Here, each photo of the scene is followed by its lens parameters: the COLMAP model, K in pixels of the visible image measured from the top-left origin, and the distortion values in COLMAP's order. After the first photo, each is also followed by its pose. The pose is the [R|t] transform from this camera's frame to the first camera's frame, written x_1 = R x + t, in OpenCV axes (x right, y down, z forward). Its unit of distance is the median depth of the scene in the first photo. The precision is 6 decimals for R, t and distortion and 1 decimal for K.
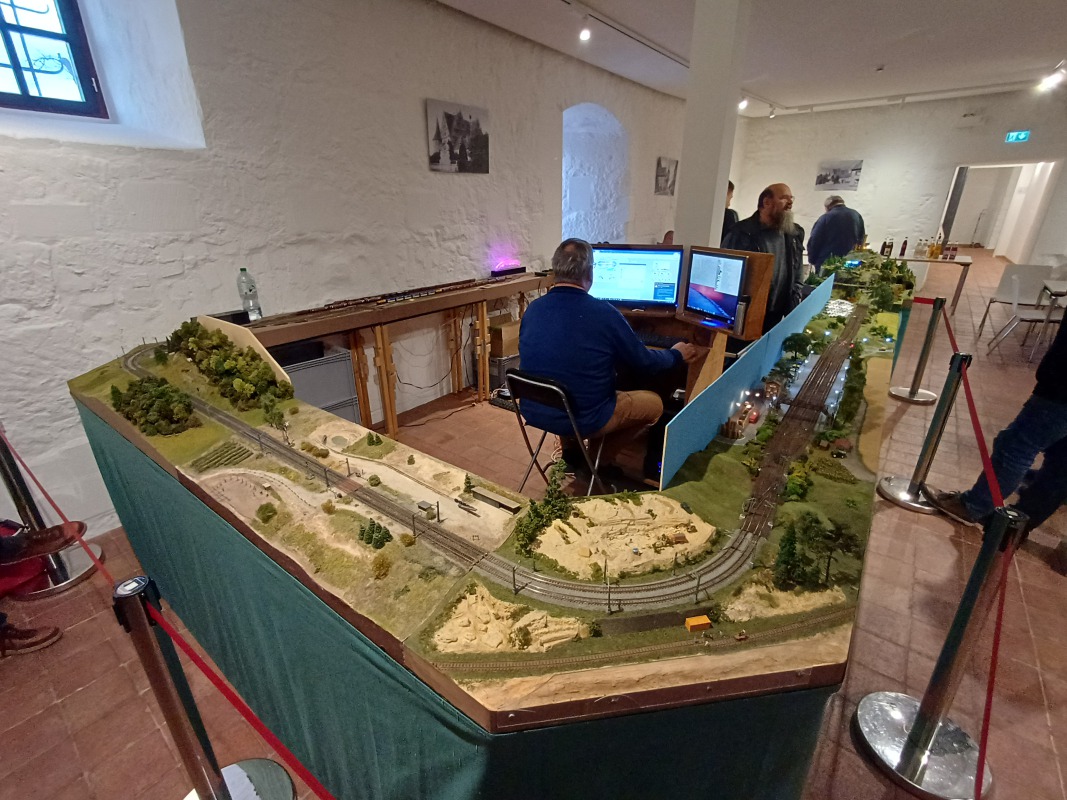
lens RADIAL K [[487.2, 0, 529.6], [0, 487.2, 396.5], [0, 0, 1]] dist [-0.001979, 0.002877]
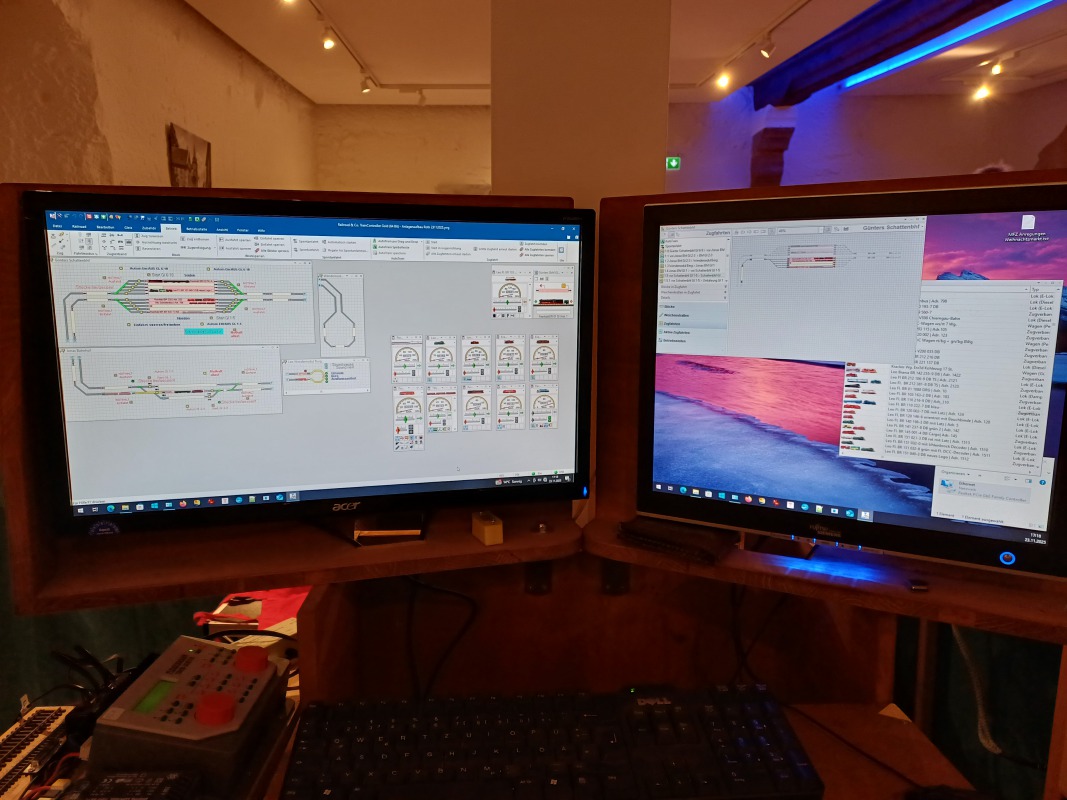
lens RADIAL K [[793.6, 0, 512.5], [0, 793.6, 399.3], [0, 0, 1]] dist [0.063908, -0.036458]
pose [[0.780093, -0.095444, 0.618341, 0.074637], [0.230539, 0.962607, -0.142263, -0.171839], [-0.581642, 0.253530, 0.772927, 0.708876]]
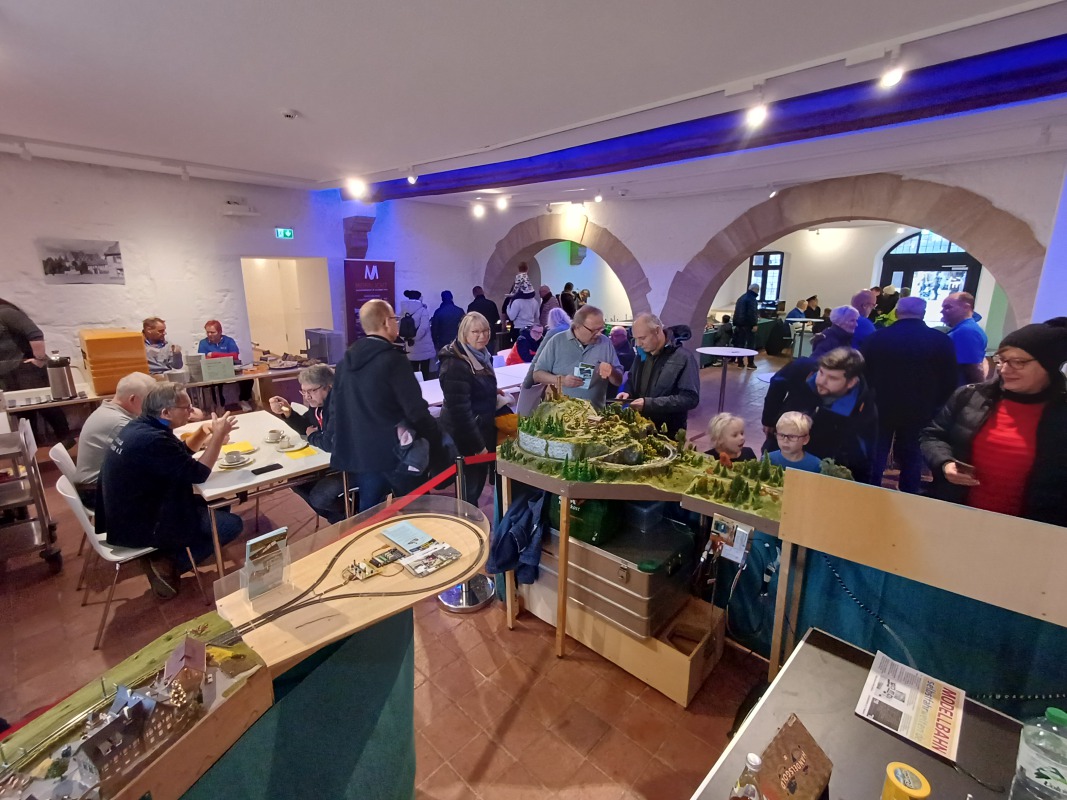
lens RADIAL K [[487.2, 0, 524.3], [0, 487.2, 395.1], [0, 0, 1]] dist [-0.001979, 0.002877]
pose [[0.087779, -0.227285, 0.969864, 0.093502], [0.369345, 0.911651, 0.180214, -0.581365], [-0.925137, 0.342396, 0.163971, 1.249040]]
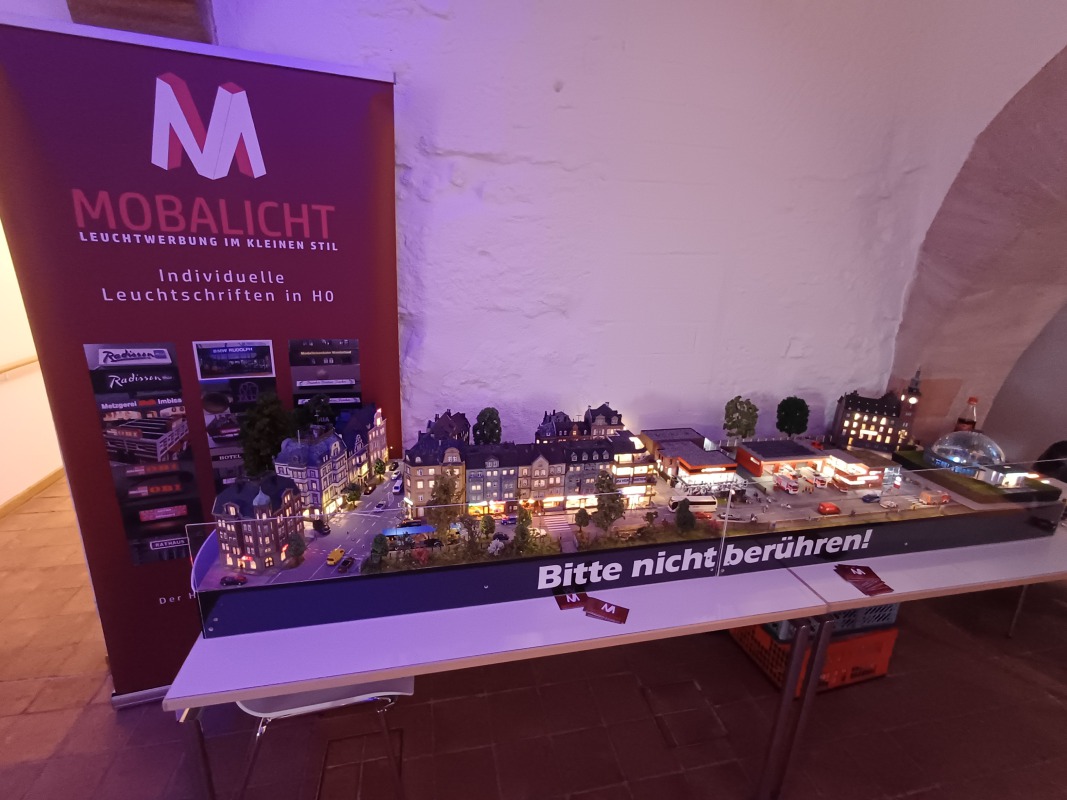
lens RADIAL K [[487.2, 0, 531.5], [0, 487.2, 400.4], [0, 0, 1]] dist [-0.001979, 0.002877]
pose [[0.637102, -0.188854, 0.747285, 2.511998], [0.253649, 0.966888, 0.028102, -0.724475], [-0.727848, 0.171645, 0.663909, 1.756897]]
